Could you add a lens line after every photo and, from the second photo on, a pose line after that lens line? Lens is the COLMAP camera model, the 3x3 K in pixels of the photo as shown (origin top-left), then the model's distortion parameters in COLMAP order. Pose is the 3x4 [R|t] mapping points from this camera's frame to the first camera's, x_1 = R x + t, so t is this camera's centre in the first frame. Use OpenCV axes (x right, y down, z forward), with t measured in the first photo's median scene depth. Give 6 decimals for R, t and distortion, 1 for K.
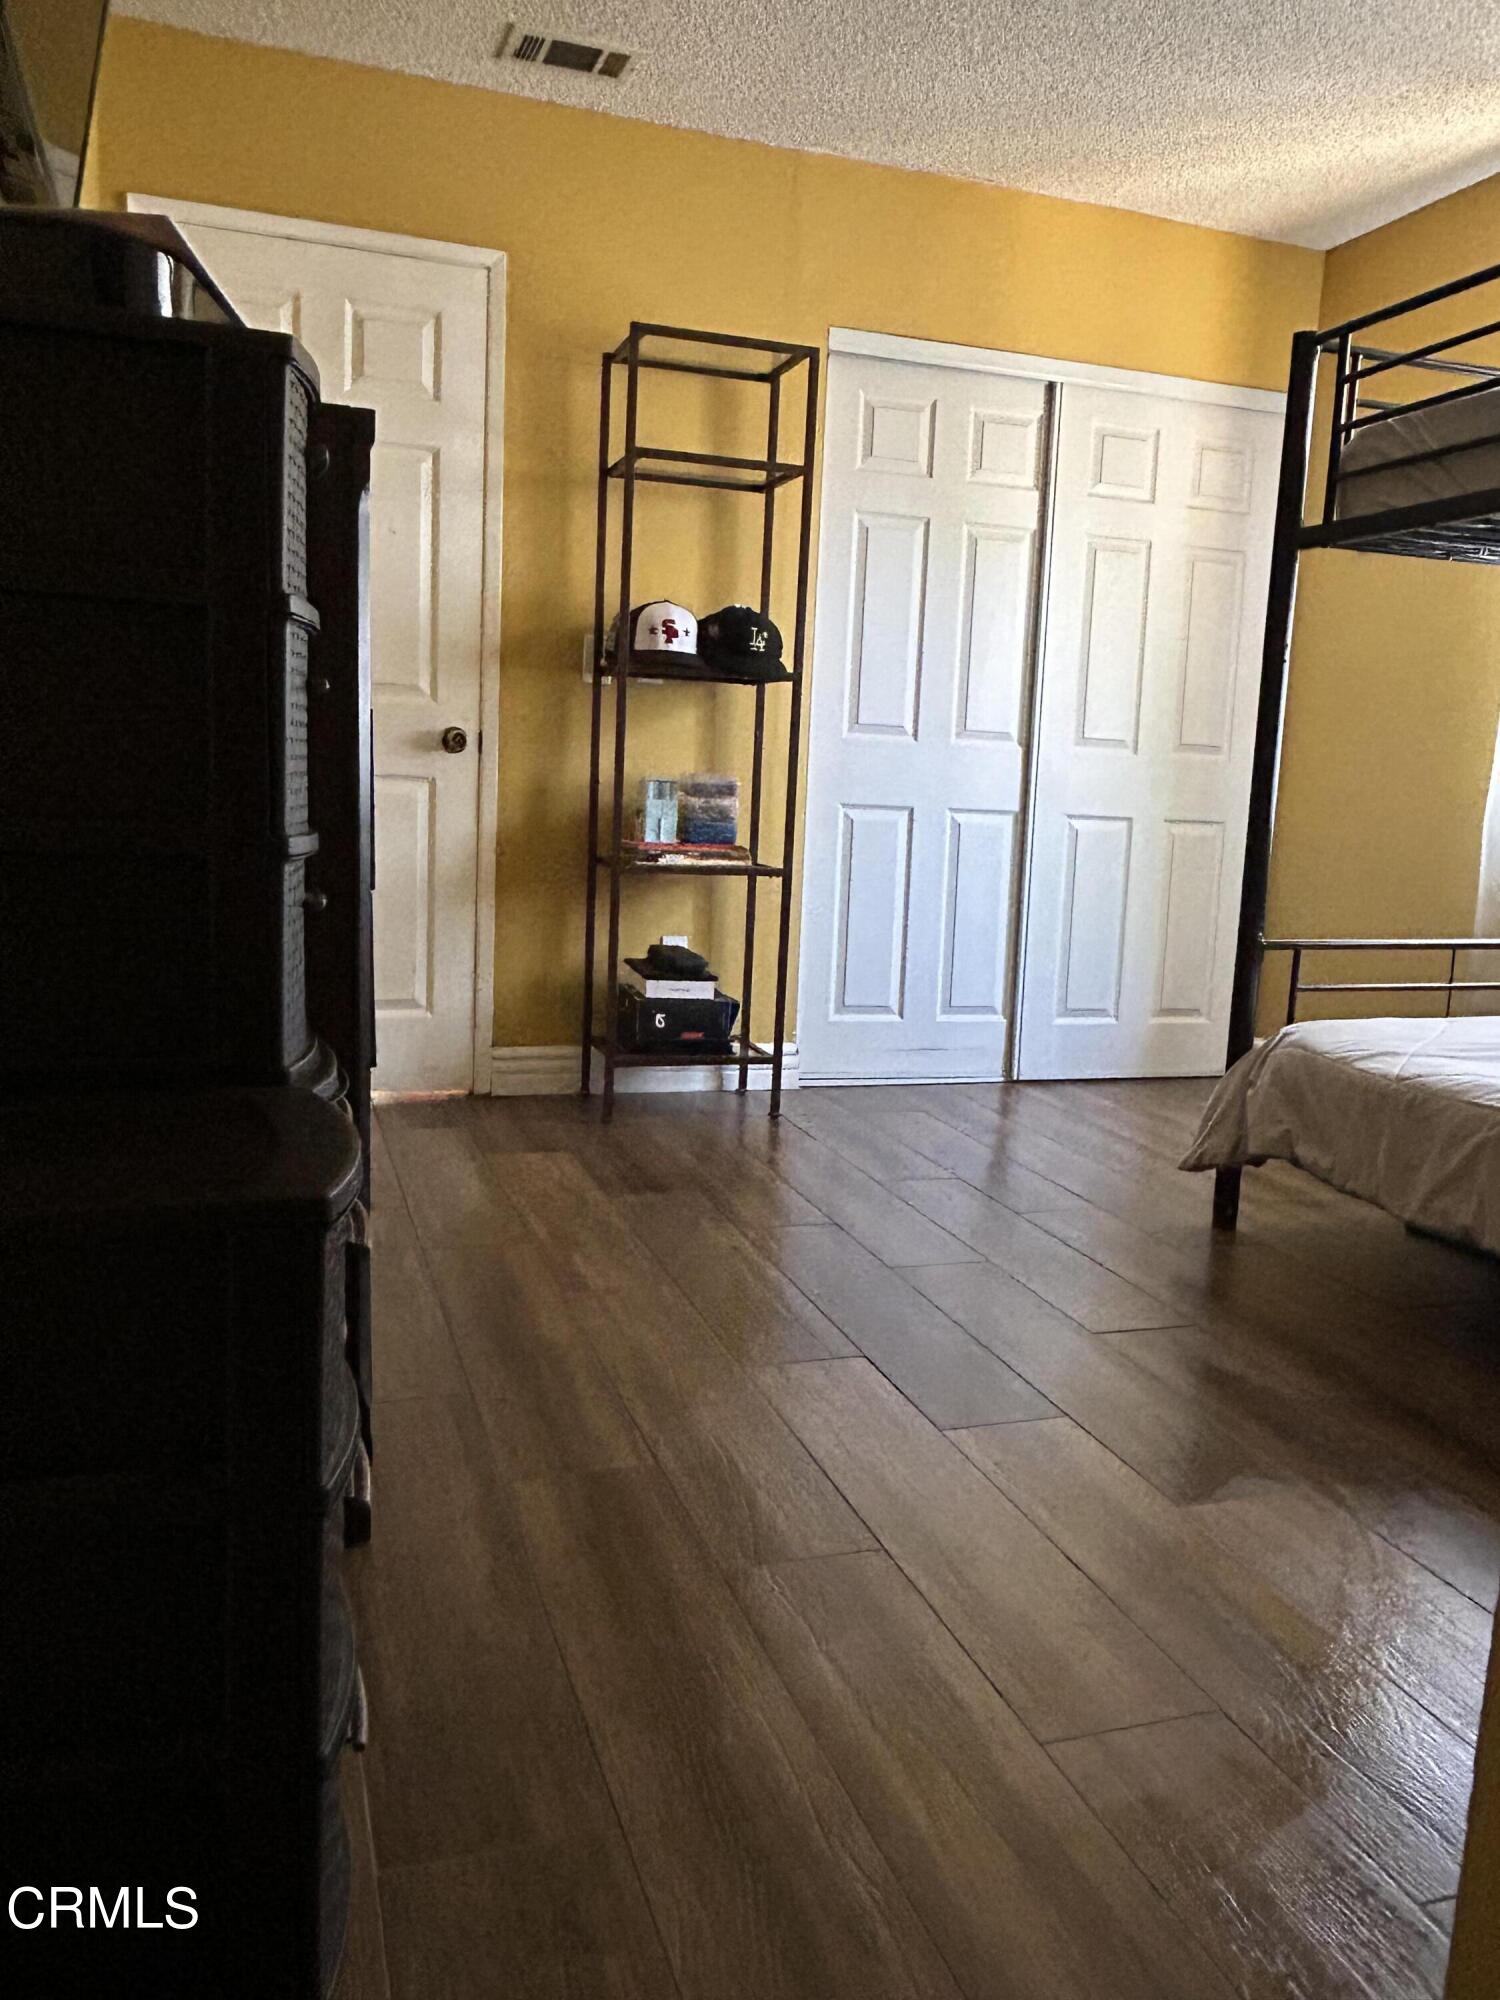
lens RADIAL K [[1508.7, 0, 750.0], [0, 1508.7, 1000.0], [0, 0, 1]] dist [0.071567, -0.091036]
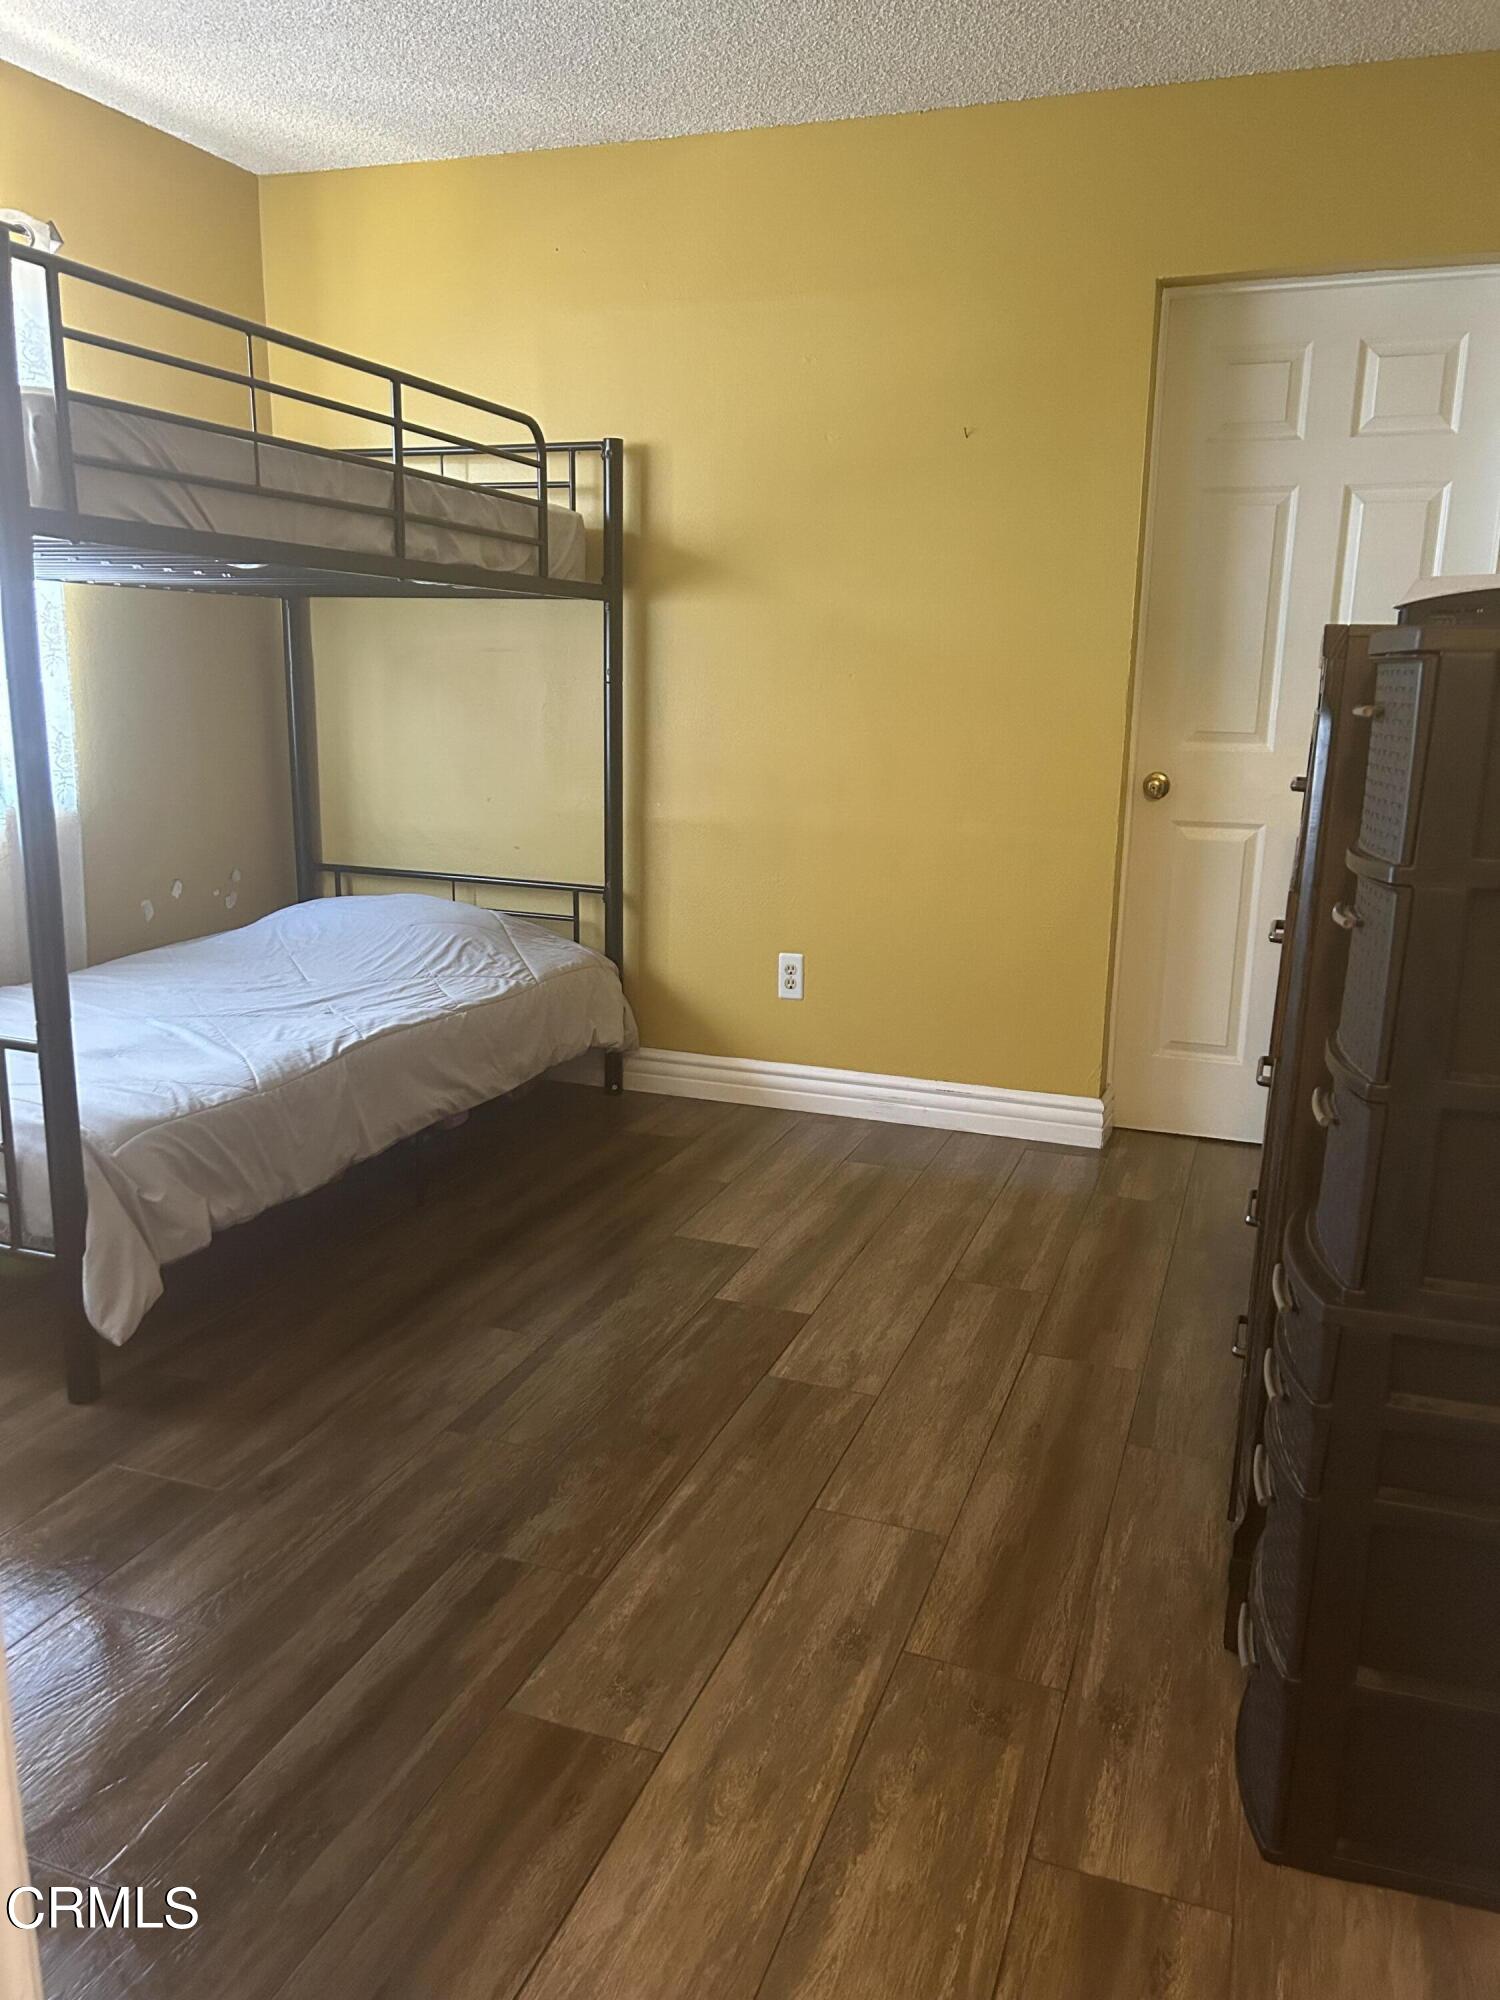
lens RADIAL K [[1508.7, 0, 750.0], [0, 1508.7, 1000.0], [0, 0, 1]] dist [0.071567, -0.091036]
pose [[-0.787168, -0.189569, 0.586881, -0.551863], [0.036023, 0.935832, 0.350601, -0.441078], [-0.615685, 0.297124, -0.729828, 1.860076]]
